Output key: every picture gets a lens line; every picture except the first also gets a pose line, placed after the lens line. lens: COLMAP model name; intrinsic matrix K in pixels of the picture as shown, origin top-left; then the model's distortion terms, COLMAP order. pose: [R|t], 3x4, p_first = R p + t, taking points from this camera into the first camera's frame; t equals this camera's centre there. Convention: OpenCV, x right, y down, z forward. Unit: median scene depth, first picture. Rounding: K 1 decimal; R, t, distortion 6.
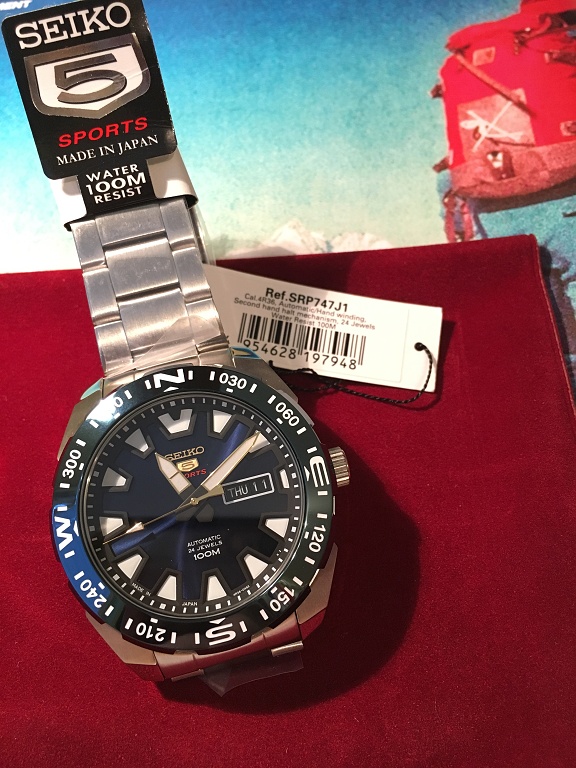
lens RADIAL K [[668.2, 0, 288.0], [0, 668.2, 384.0], [0, 0, 1]] dist [0.002138, -0.001961]
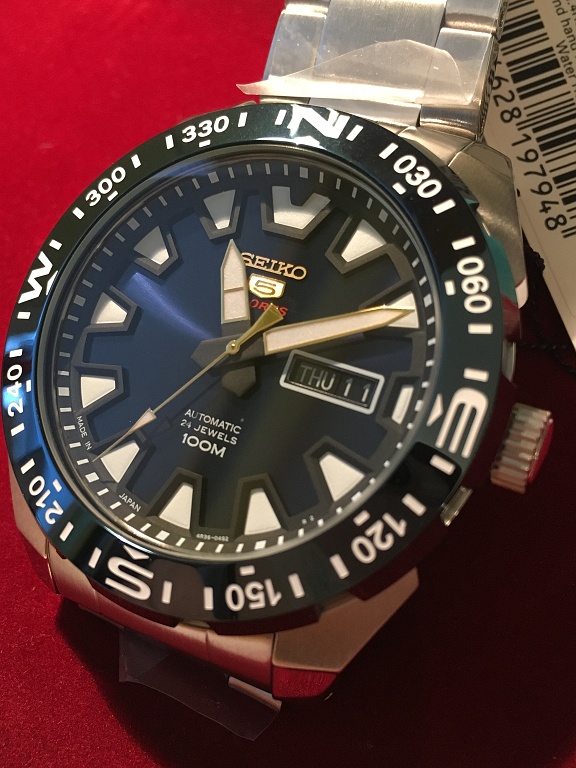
lens RADIAL K [[852.8, 0, 288.0], [0, 852.8, 384.0], [0, 0, 1]] dist [0.004707, 0.012206]
pose [[0.753577, 0.499942, -0.426825, 0.192008], [-0.471509, 0.863511, 0.178965, 0.060626], [0.458040, 0.066388, 0.886449, 0.428510]]
